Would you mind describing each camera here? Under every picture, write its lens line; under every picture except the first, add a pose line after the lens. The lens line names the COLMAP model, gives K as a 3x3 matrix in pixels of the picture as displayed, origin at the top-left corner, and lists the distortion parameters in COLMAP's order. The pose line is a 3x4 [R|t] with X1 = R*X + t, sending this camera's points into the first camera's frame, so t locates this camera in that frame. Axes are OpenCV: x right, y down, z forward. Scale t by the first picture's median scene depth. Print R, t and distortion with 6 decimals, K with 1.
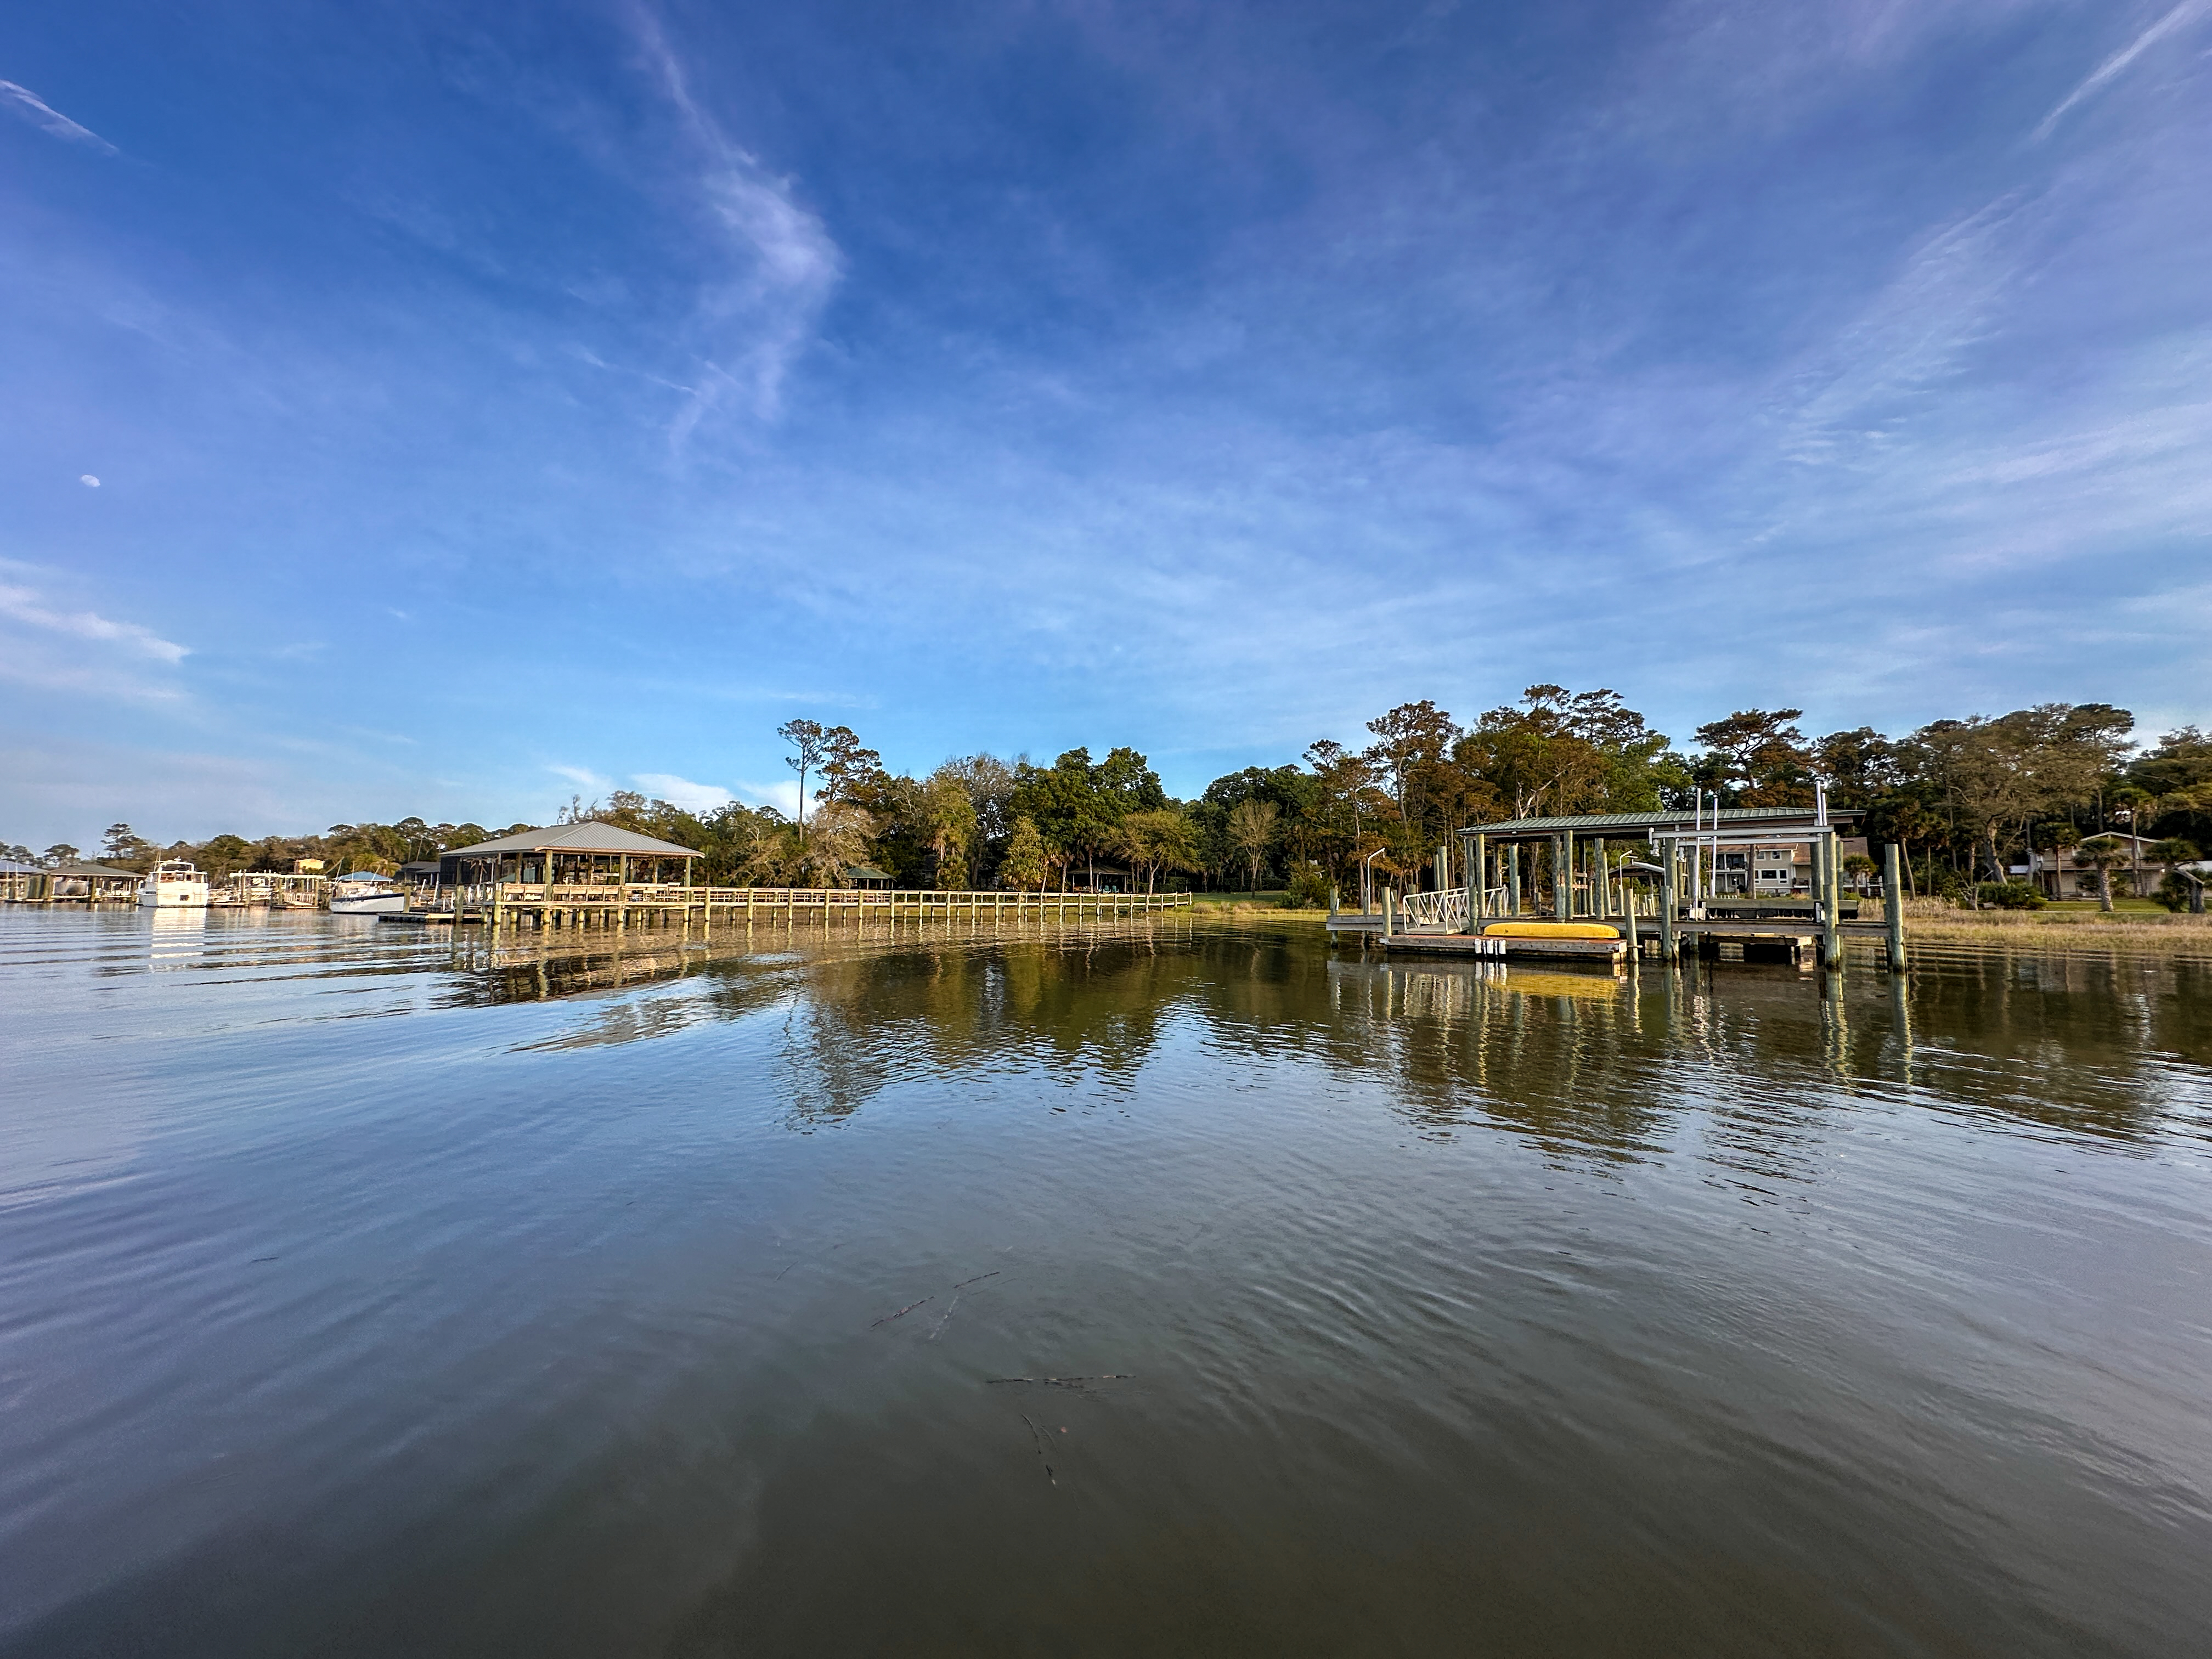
lens RADIAL K [[889.2, 0, 1106.0], [0, 889.2, 829.5], [0, 0, 1]] dist [0.000374, -0.000046]
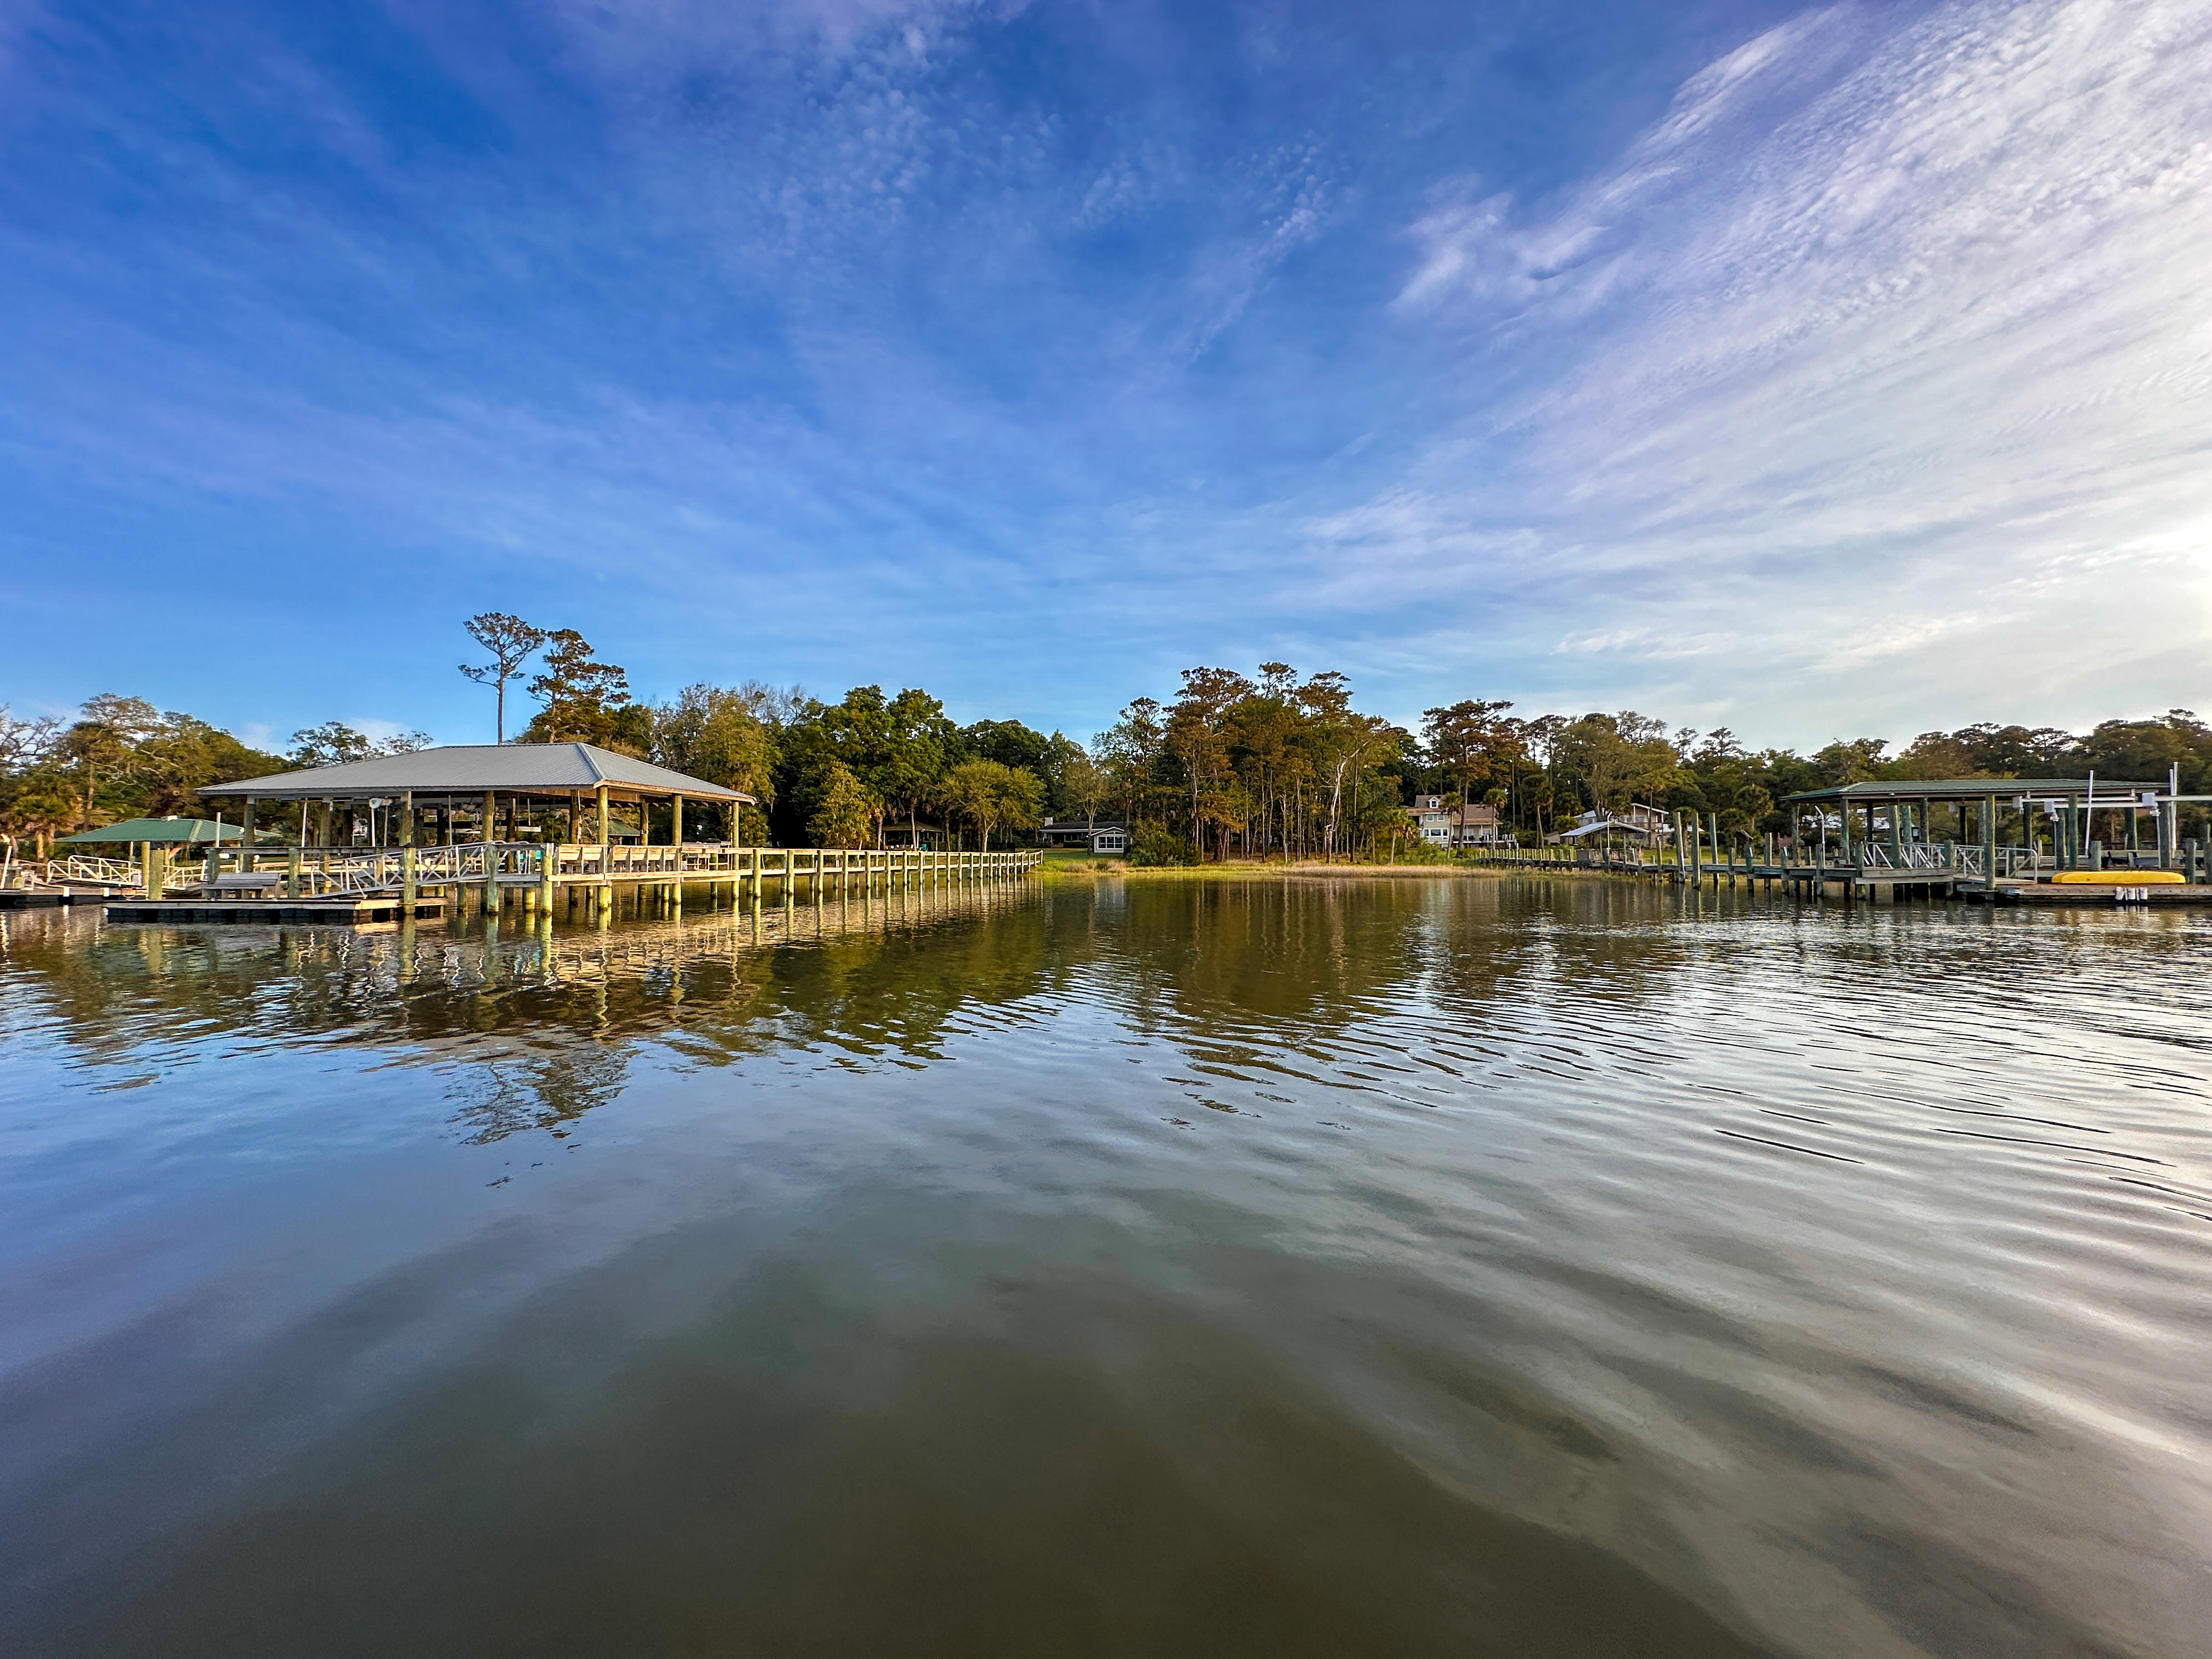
lens RADIAL K [[889.2, 0, 1106.0], [0, 889.2, 829.5], [0, 0, 1]] dist [0.000374, -0.000046]
pose [[0.873112, 0.003156, 0.487510, -0.284511], [-0.026057, 0.998852, 0.040201, 0.008621], [-0.486823, -0.047803, 0.872192, 0.145697]]
